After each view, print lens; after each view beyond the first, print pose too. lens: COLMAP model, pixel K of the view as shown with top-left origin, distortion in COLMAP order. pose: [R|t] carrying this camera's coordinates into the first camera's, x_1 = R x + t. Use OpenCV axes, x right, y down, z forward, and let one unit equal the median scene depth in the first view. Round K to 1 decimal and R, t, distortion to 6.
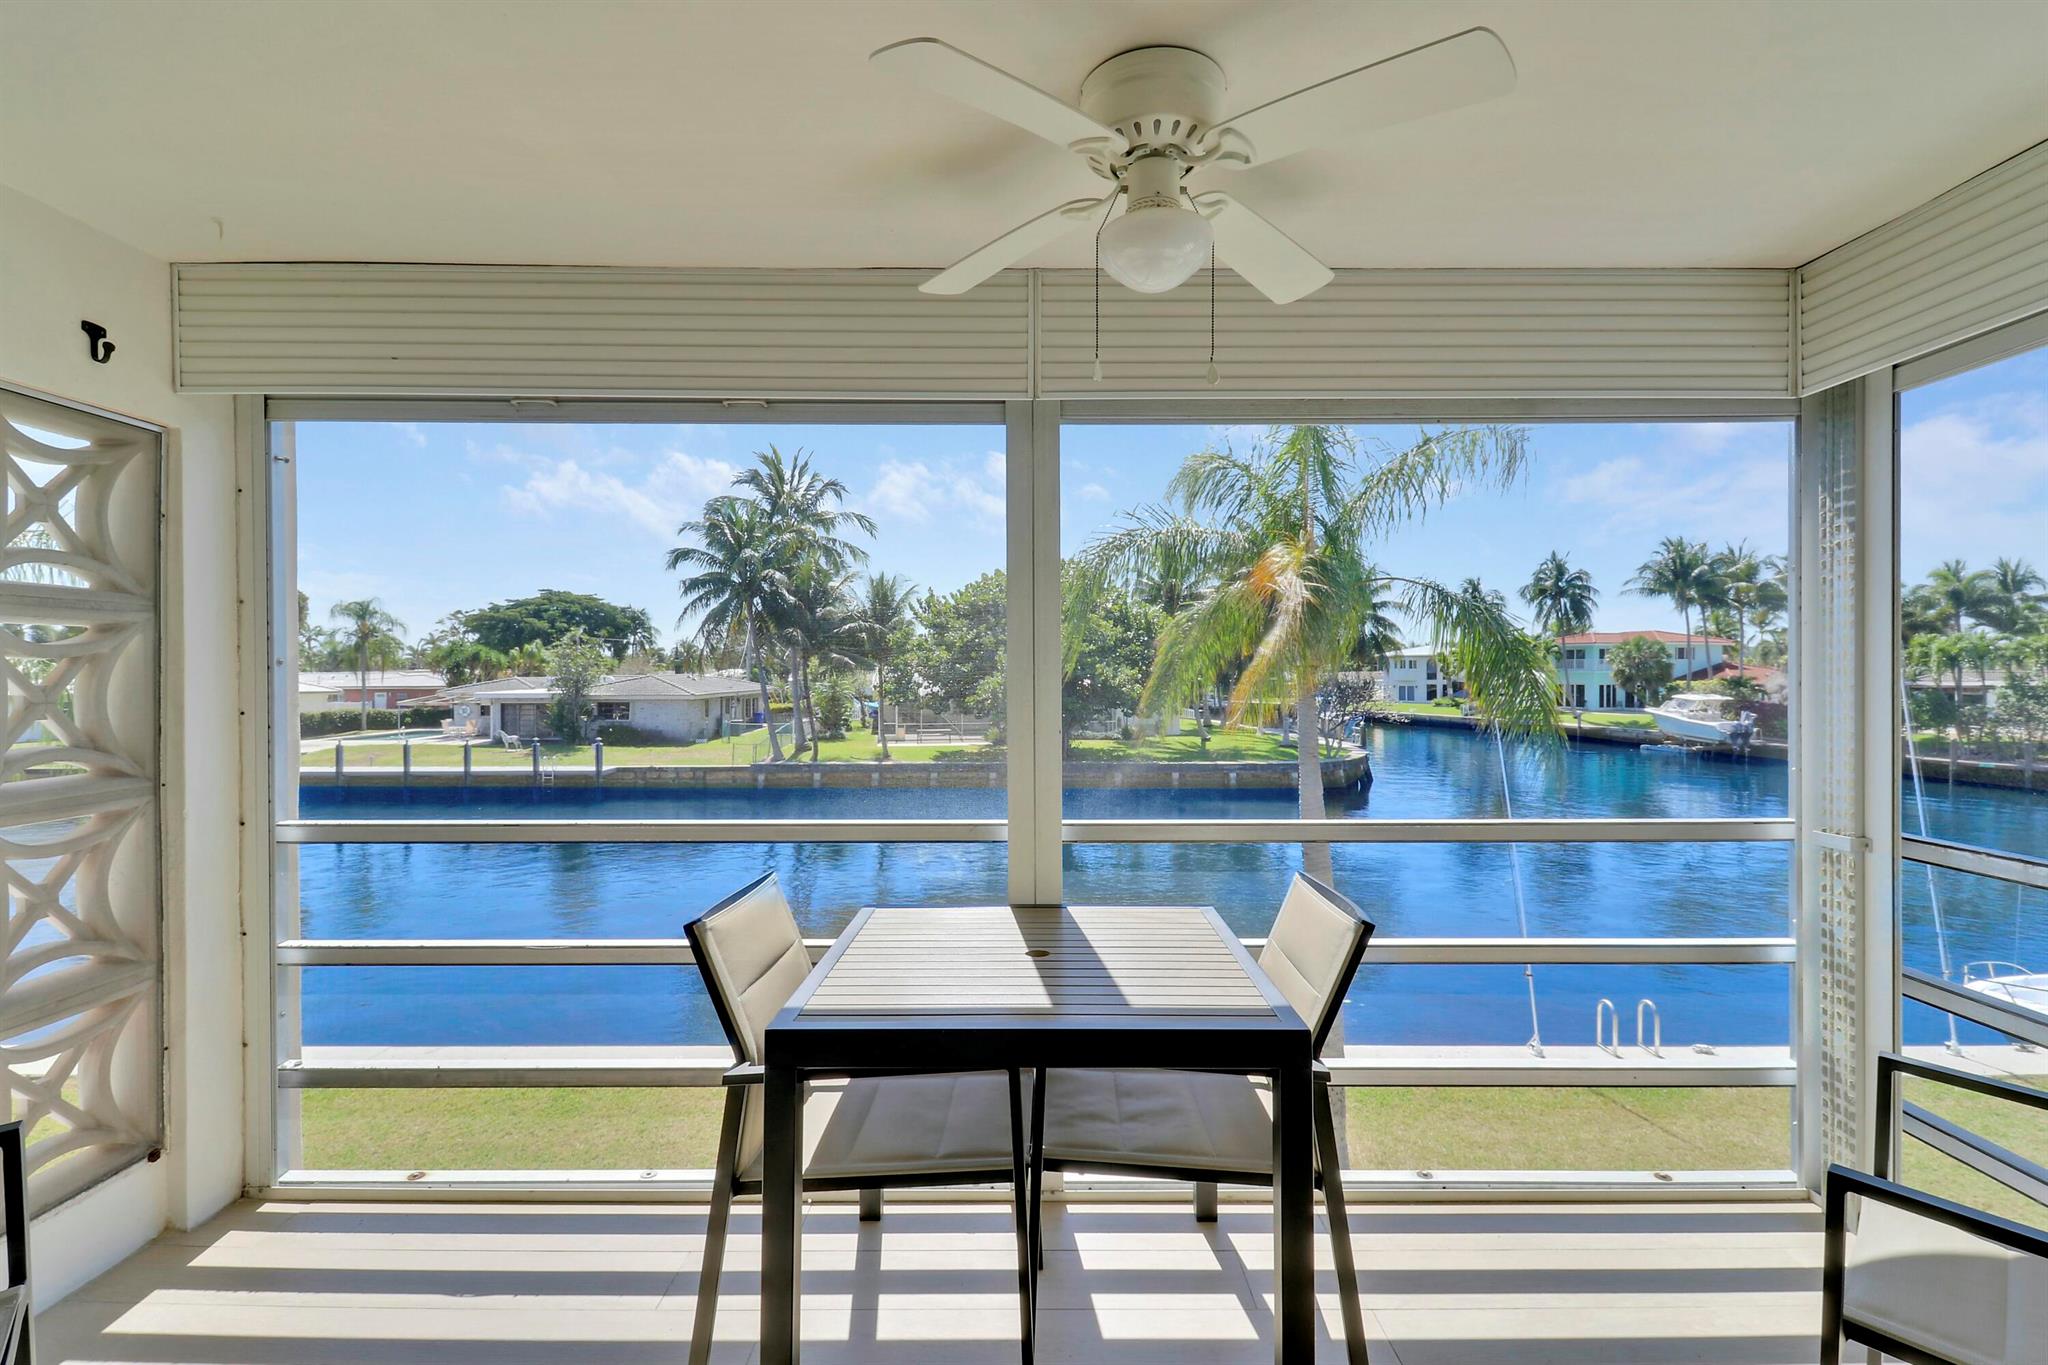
lens RADIAL K [[940.3, 0, 1027.3], [0, 940.3, 702.1], [0, 0, 1]] dist [0.002164, -0.007296]
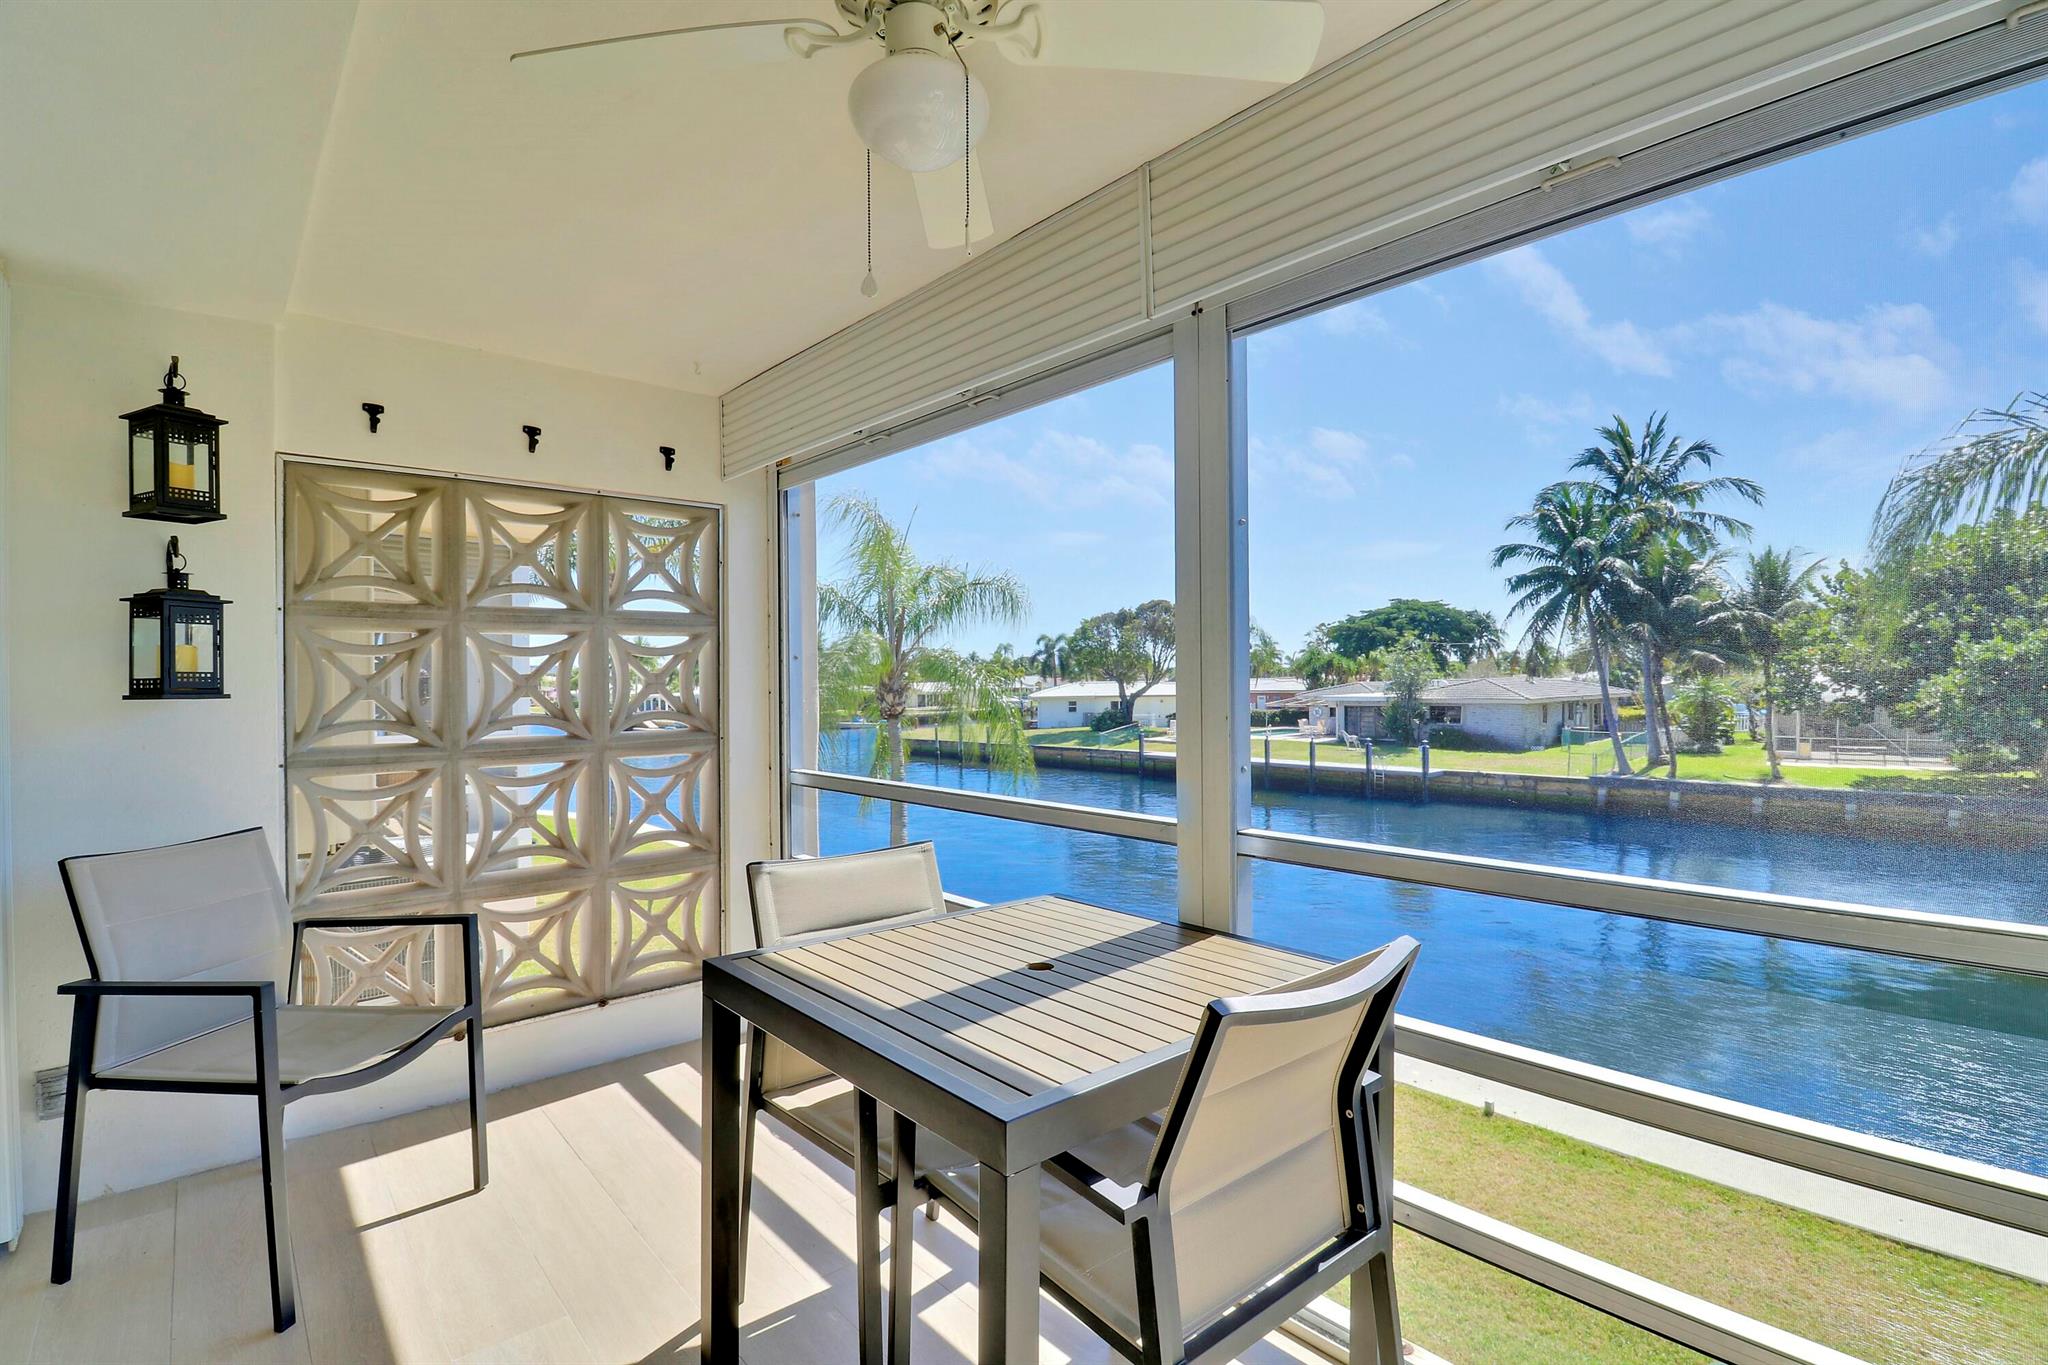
lens RADIAL K [[940.3, 0, 1053.0], [0, 940.3, 694.1], [0, 0, 1]] dist [0.002164, -0.007296]
pose [[0.672488, 0.002490, -0.740104, 0.025974], [-0.012378, 0.999892, -0.007883, 0.000954], [0.740004, 0.014462, 0.672447, 0.016767]]
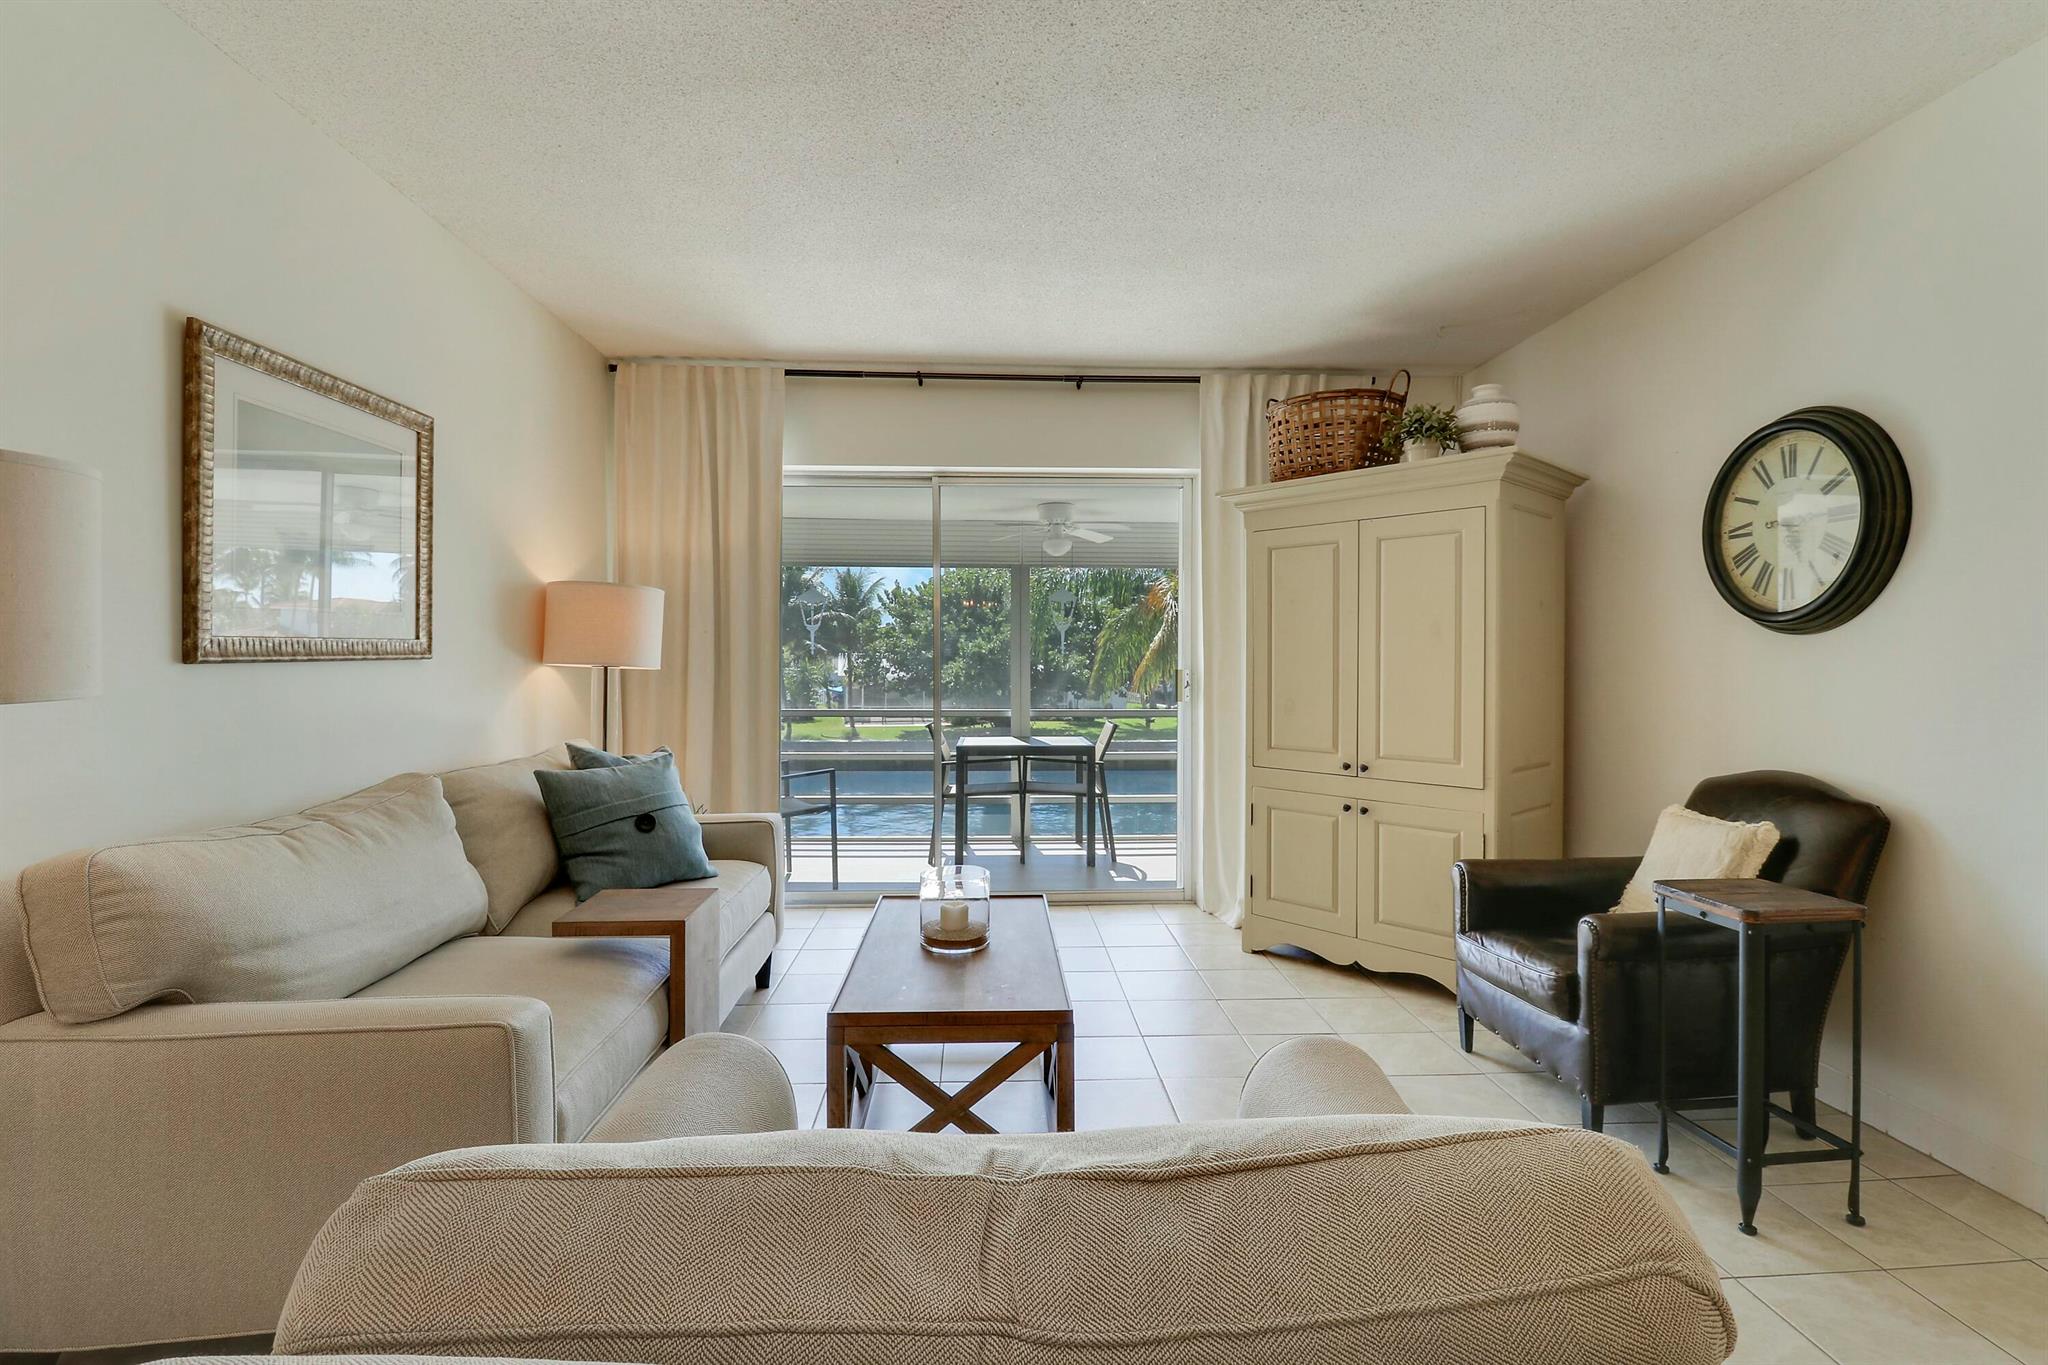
lens RADIAL K [[940.3, 0, 1023.8], [0, 940.3, 670.2], [0, 0, 1]] dist [0.002164, -0.007296]
pose [[0.998926, 0.001574, 0.046308, -0.006095], [-0.000629, 0.999791, -0.020418, 0.004100], [-0.046331, 0.020367, 0.998719, -0.083811]]
